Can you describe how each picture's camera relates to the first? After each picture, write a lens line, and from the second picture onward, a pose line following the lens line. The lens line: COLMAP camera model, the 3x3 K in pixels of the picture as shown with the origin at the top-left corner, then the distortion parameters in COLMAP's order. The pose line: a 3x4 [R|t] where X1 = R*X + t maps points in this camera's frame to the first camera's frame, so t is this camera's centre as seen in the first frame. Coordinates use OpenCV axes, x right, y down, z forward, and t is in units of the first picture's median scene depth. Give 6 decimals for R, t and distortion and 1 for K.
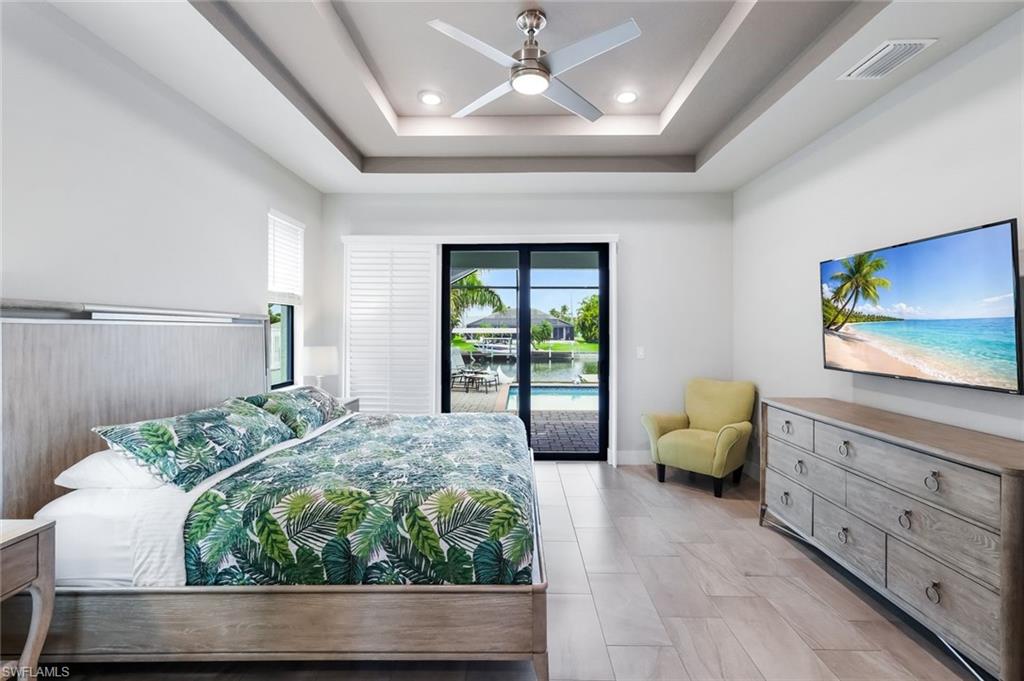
lens RADIAL K [[478.1, 0, 512.0], [0, 478.1, 340.5], [0, 0, 1]] dist [-0.000808, -0.000165]
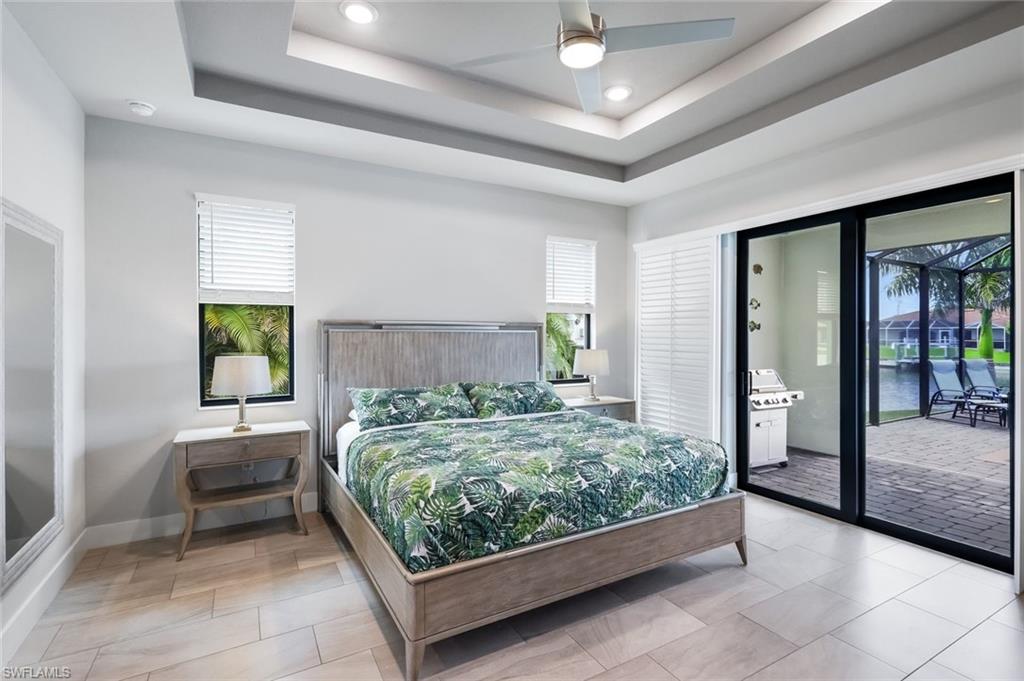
lens RADIAL K [[474.6, 0, 512.0], [0, 474.6, 340.5], [0, 0, 1]] dist [0.000621, 0.000062]
pose [[0.494393, 0.010867, -0.869171, 0.574126], [-0.017579, 0.999842, 0.002501, -0.009311], [0.869061, 0.014043, 0.494506, 0.354874]]
